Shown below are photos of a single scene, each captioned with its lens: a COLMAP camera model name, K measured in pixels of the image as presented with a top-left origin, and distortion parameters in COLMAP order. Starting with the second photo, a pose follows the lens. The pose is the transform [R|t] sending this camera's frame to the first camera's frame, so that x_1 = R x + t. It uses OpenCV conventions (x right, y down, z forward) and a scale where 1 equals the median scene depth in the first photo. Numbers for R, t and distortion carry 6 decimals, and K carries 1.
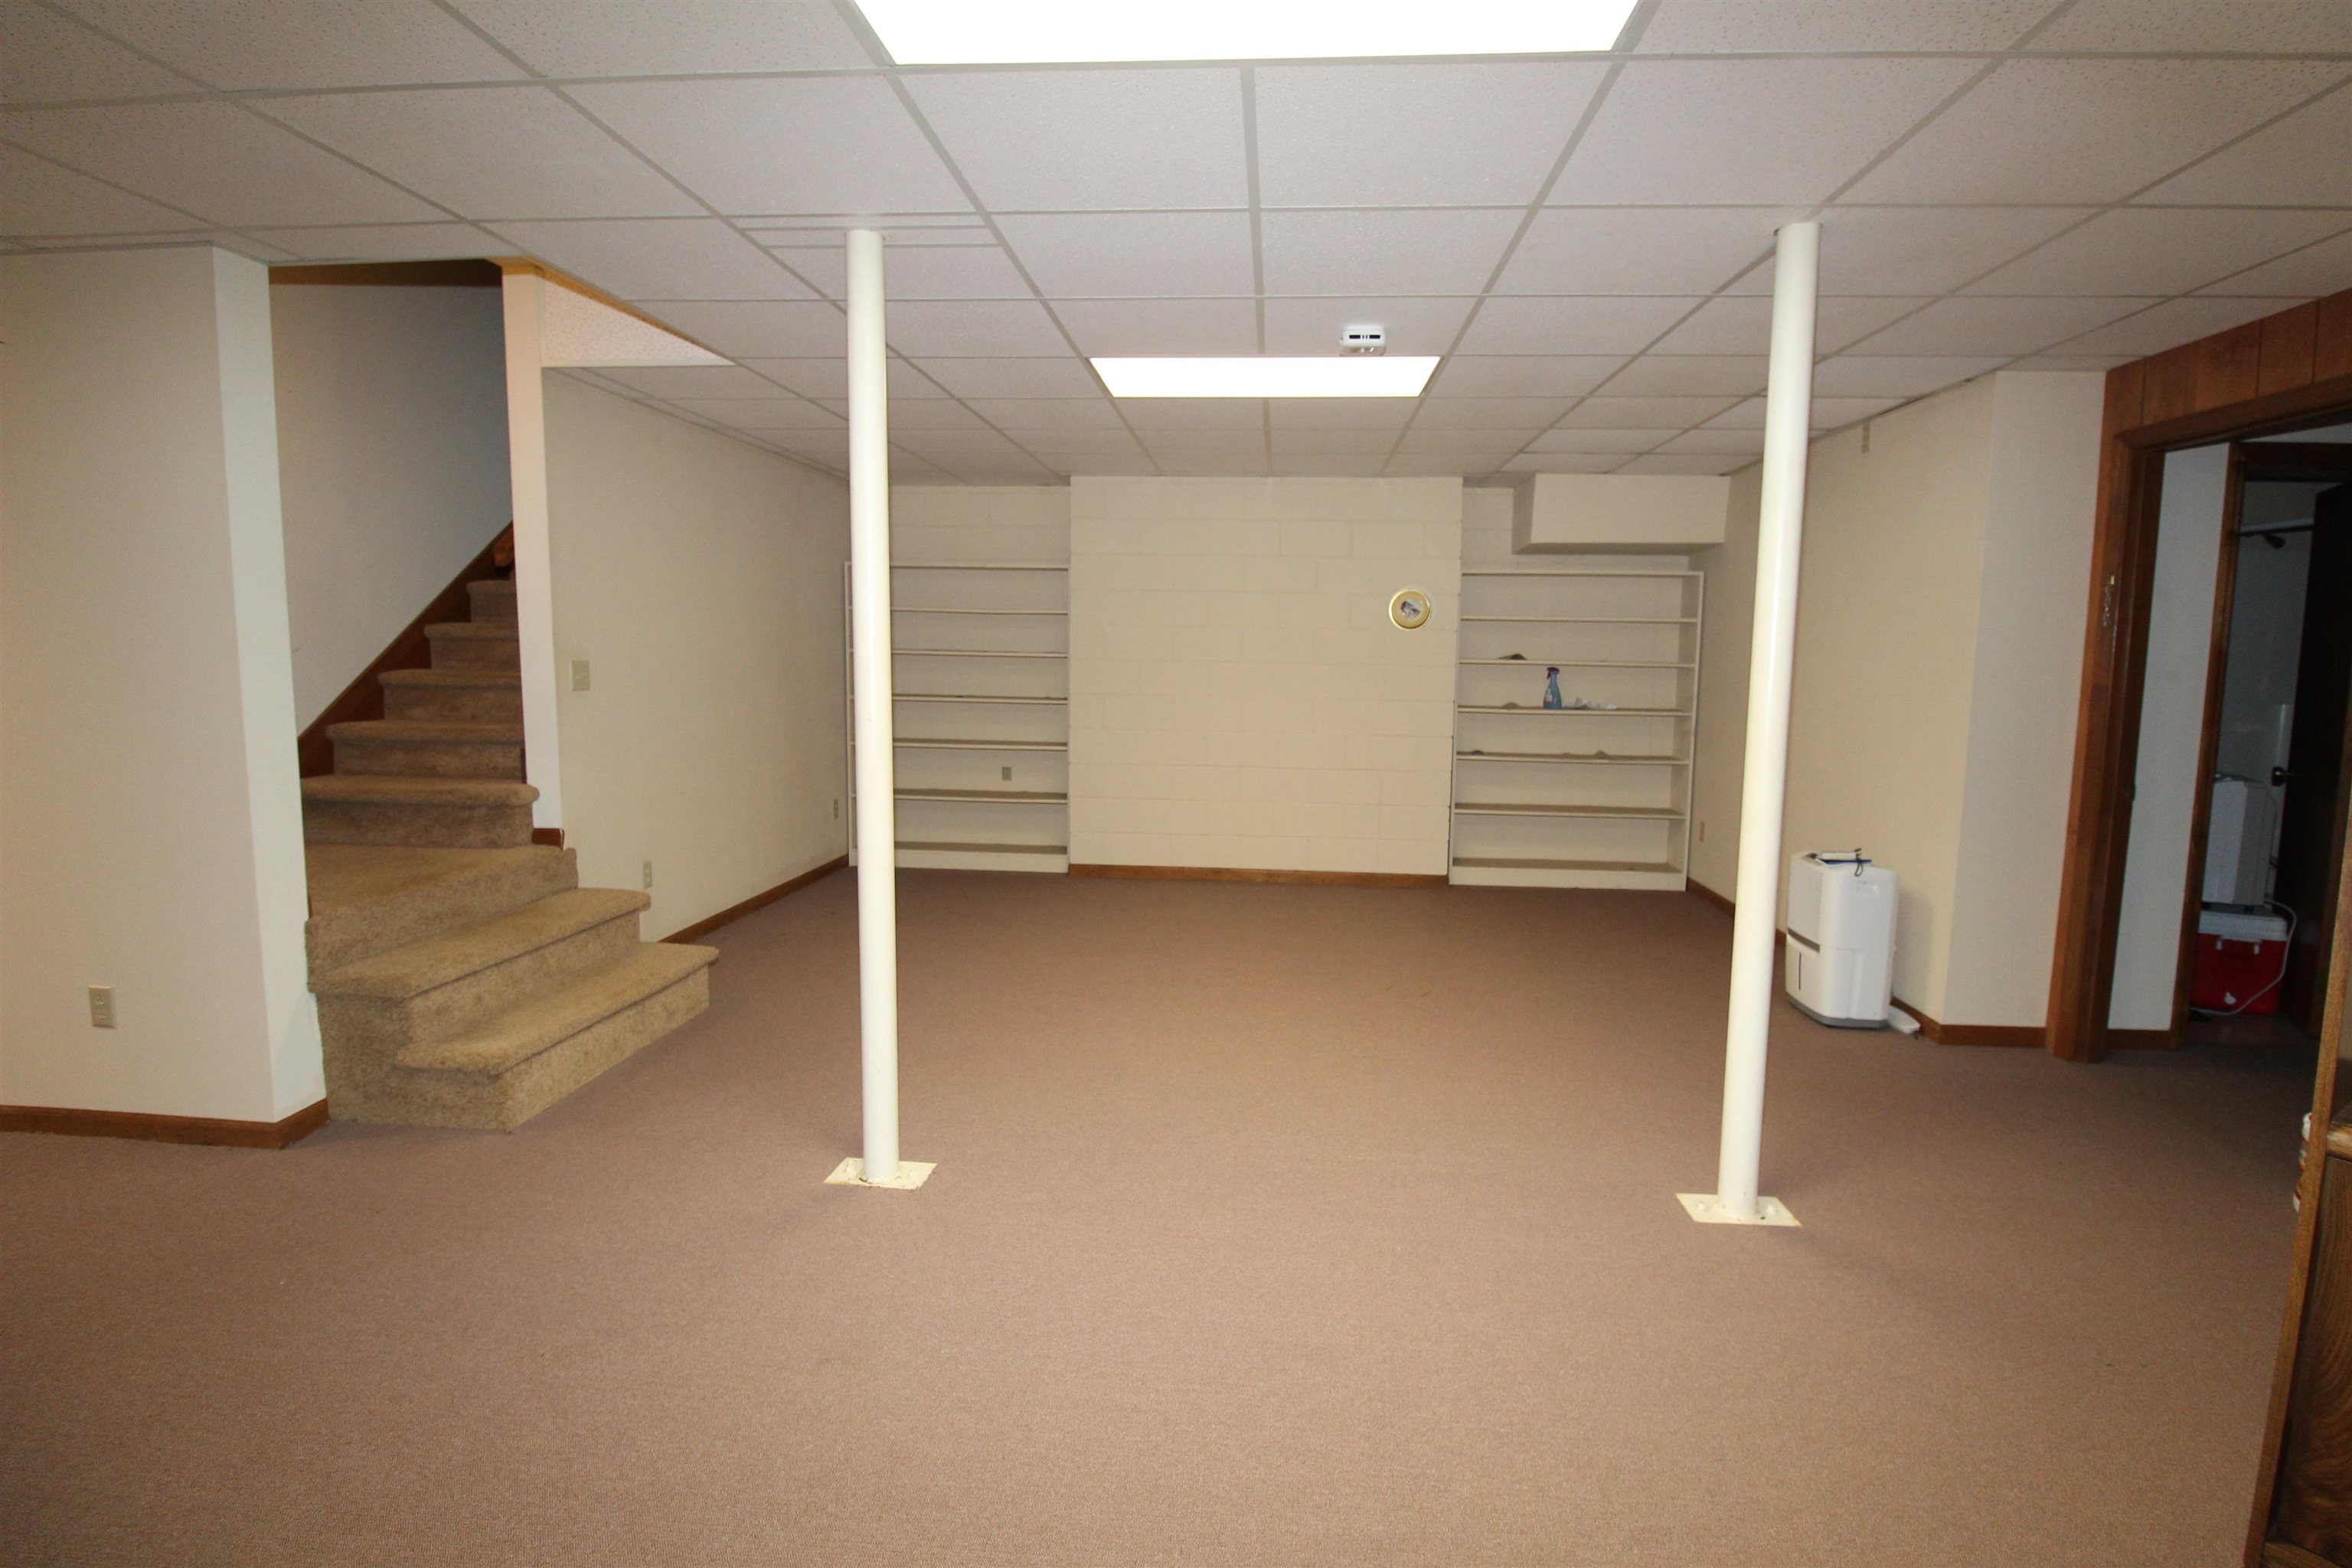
lens RADIAL K [[1130.9, 0, 1183.2], [0, 1130.9, 804.8], [0, 0, 1]] dist [-0.002829, -0.000765]
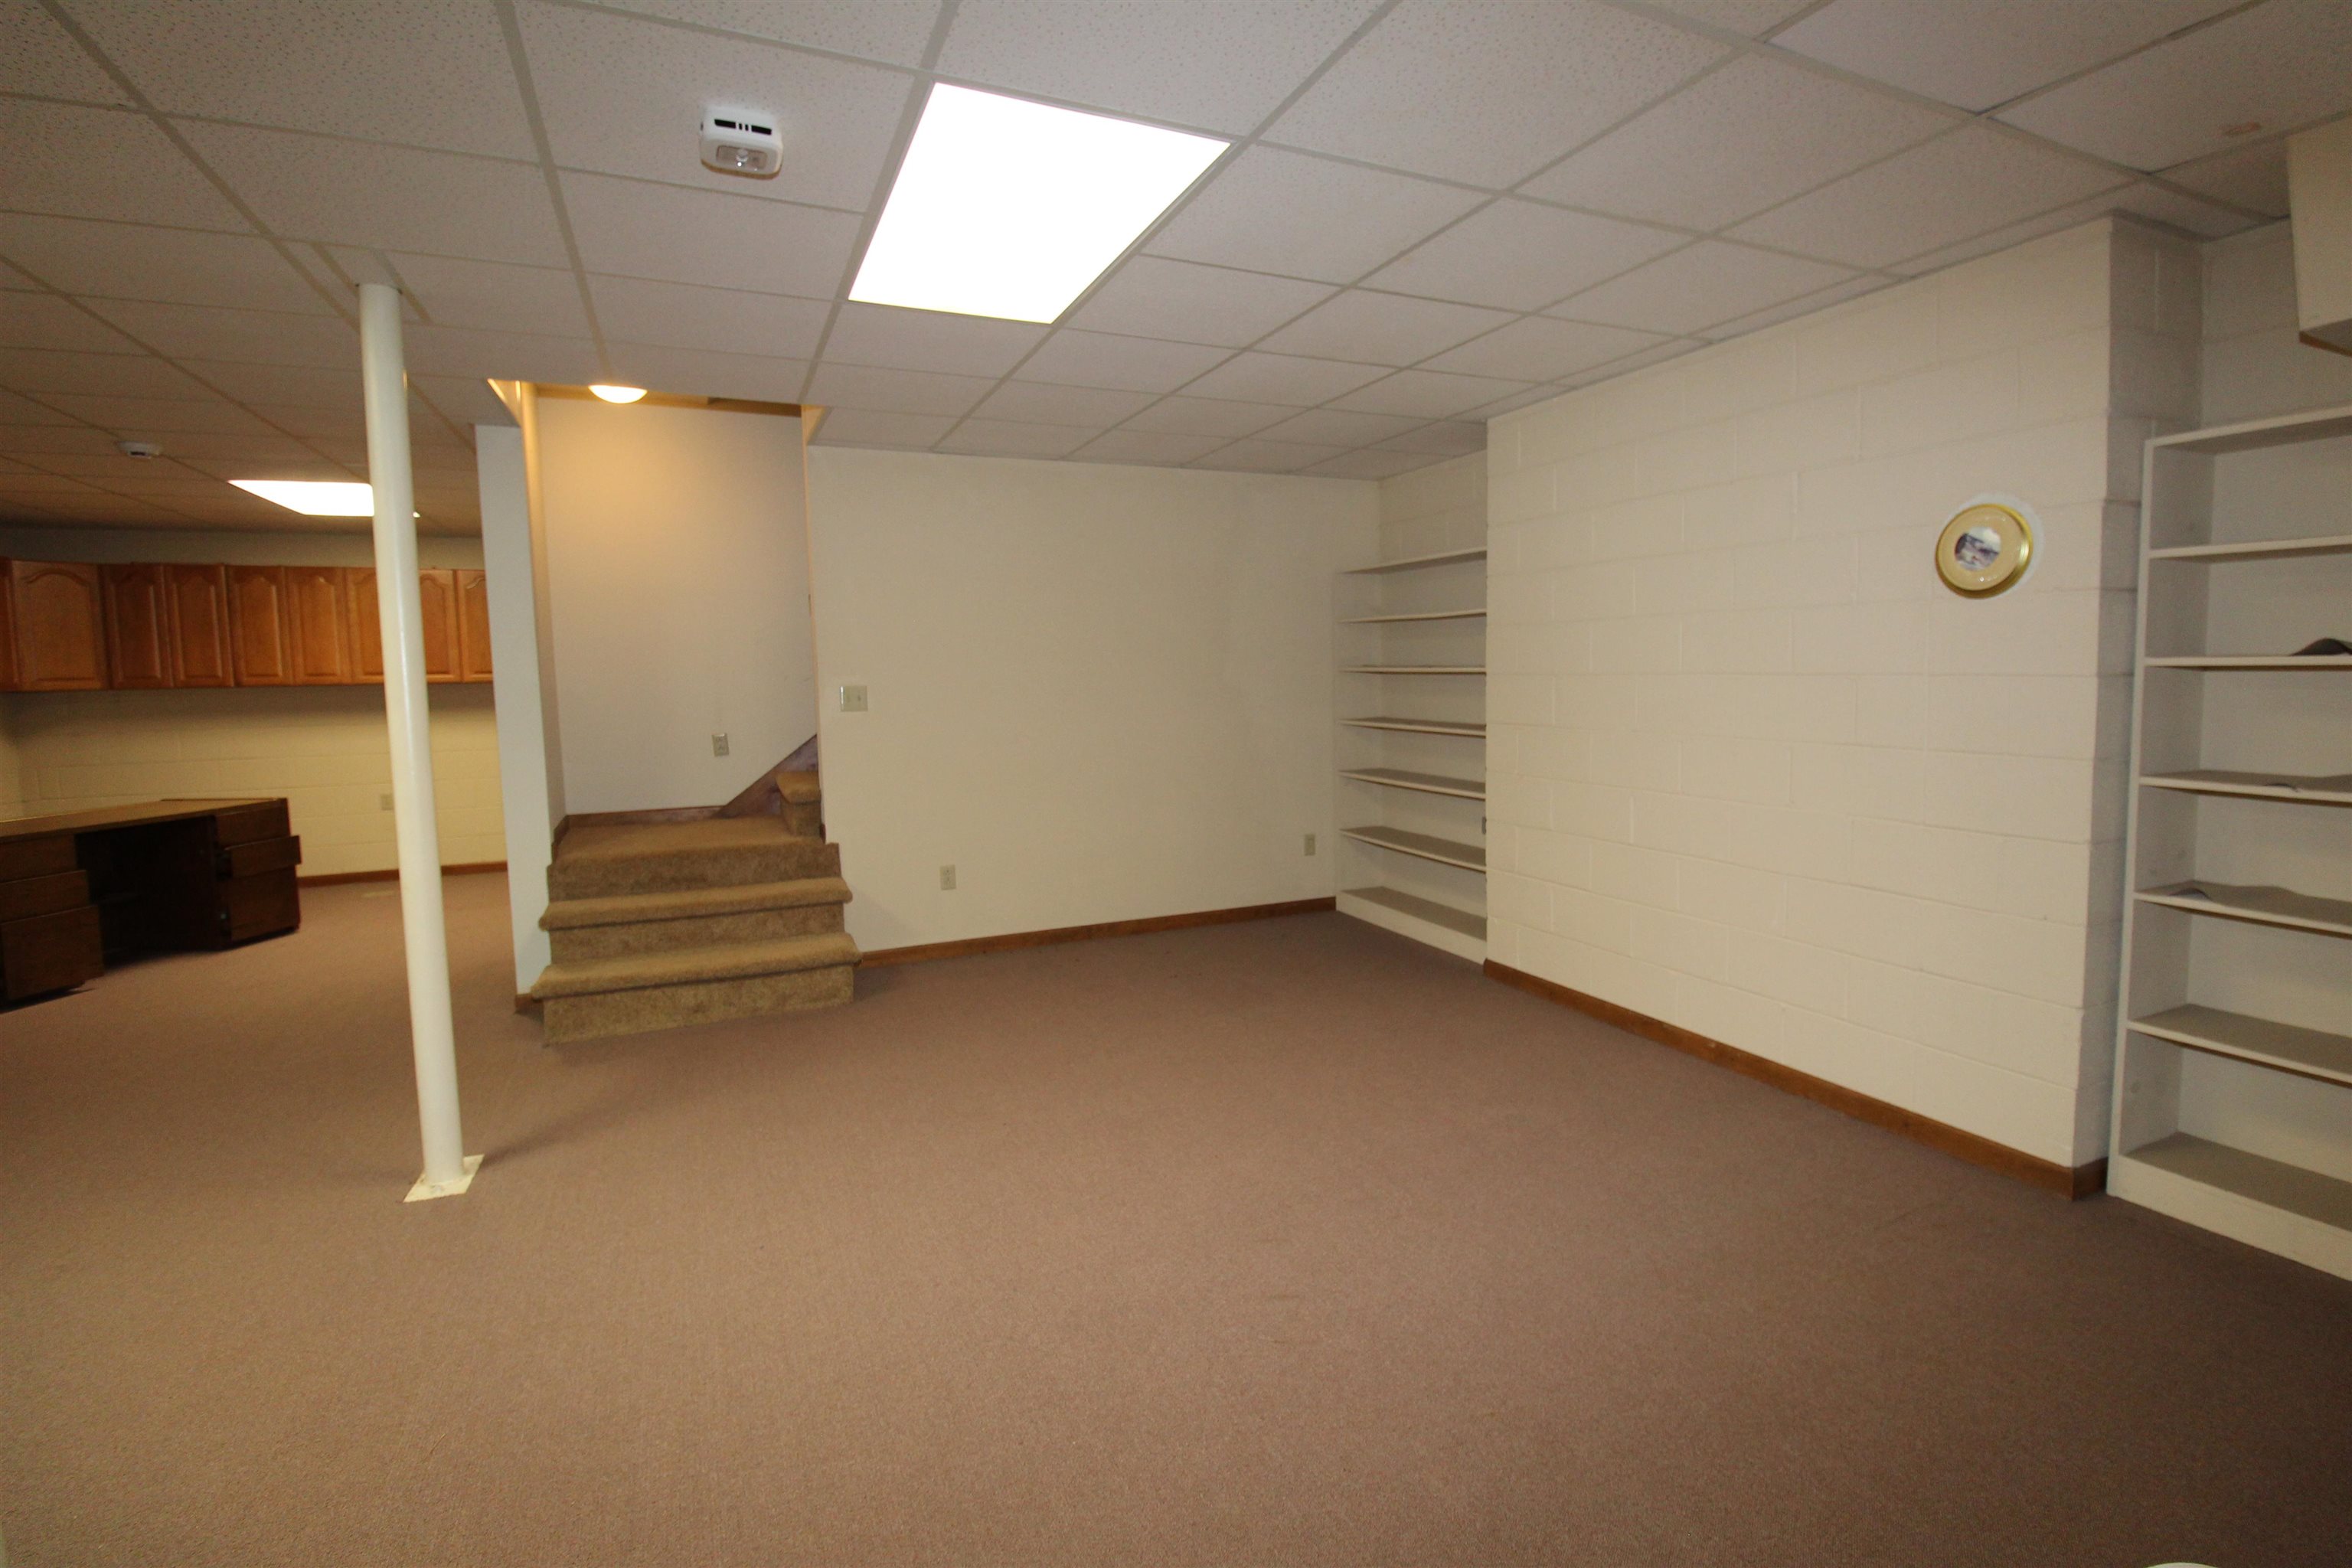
lens RADIAL K [[1110.6, 0, 1199.9], [0, 1110.6, 756.9], [0, 0, 1]] dist [0.048537, -0.000117]
pose [[0.492004, 0.042977, -0.869531, 0.451759], [-0.100785, 0.994877, -0.007854, -0.053870], [0.864739, 0.091500, 0.493815, 0.505704]]
